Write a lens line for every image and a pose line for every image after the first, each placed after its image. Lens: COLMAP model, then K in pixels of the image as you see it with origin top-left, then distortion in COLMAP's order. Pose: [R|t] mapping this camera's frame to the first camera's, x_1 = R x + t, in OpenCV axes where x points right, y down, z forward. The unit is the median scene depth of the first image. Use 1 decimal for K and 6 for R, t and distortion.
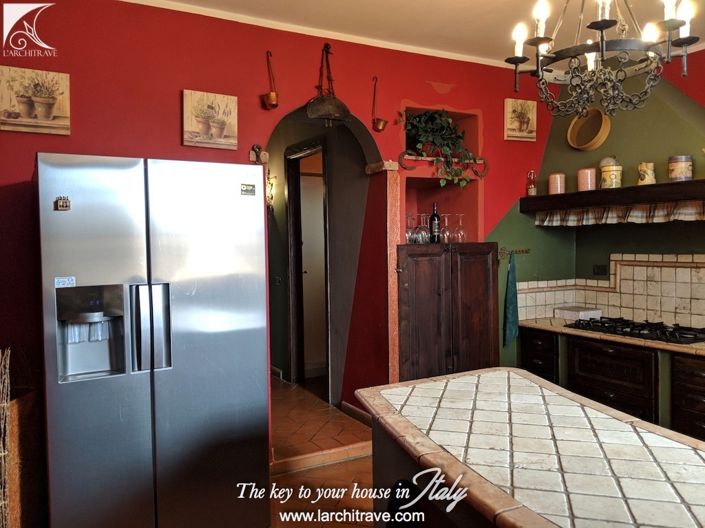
lens RADIAL K [[555.6, 0, 350.3], [0, 555.6, 261.5], [0, 0, 1]] dist [0.053318, -0.089054]
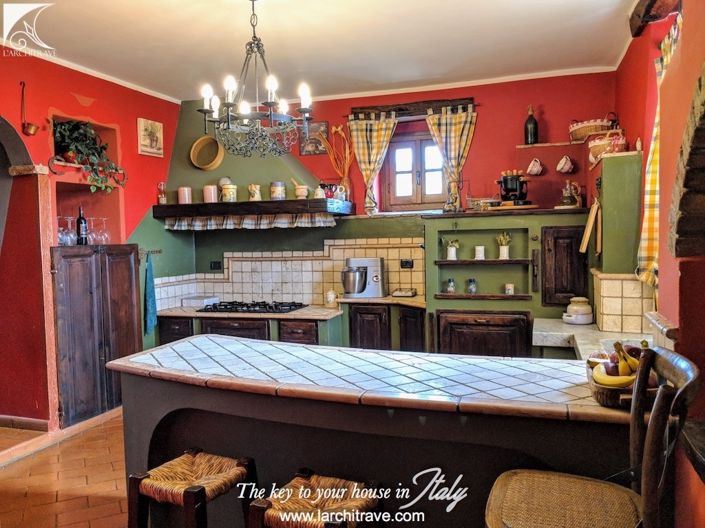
lens RADIAL K [[555.6, 0, 350.6], [0, 555.6, 266.8], [0, 0, 1]] dist [0.053318, -0.089054]
pose [[0.729843, -0.036396, 0.682646, -0.211179], [0.033187, 0.999291, 0.017797, 0.006738], [-0.682809, 0.009666, 0.730533, -0.135718]]
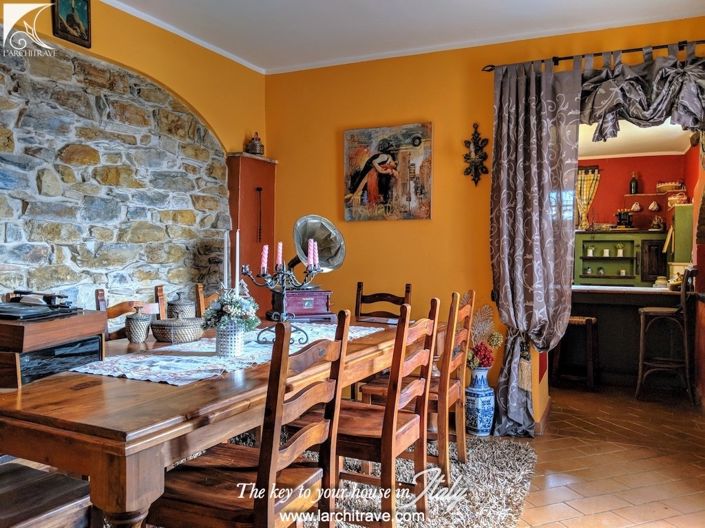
lens RADIAL K [[555.6, 0, 356.1], [0, 555.6, 261.6], [0, 0, 1]] dist [0.053318, -0.089054]
pose [[0.794822, 0.014395, 0.606672, -1.238011], [-0.000412, 0.999731, -0.023180, 0.085889], [-0.606842, 0.018174, 0.794615, -0.577623]]
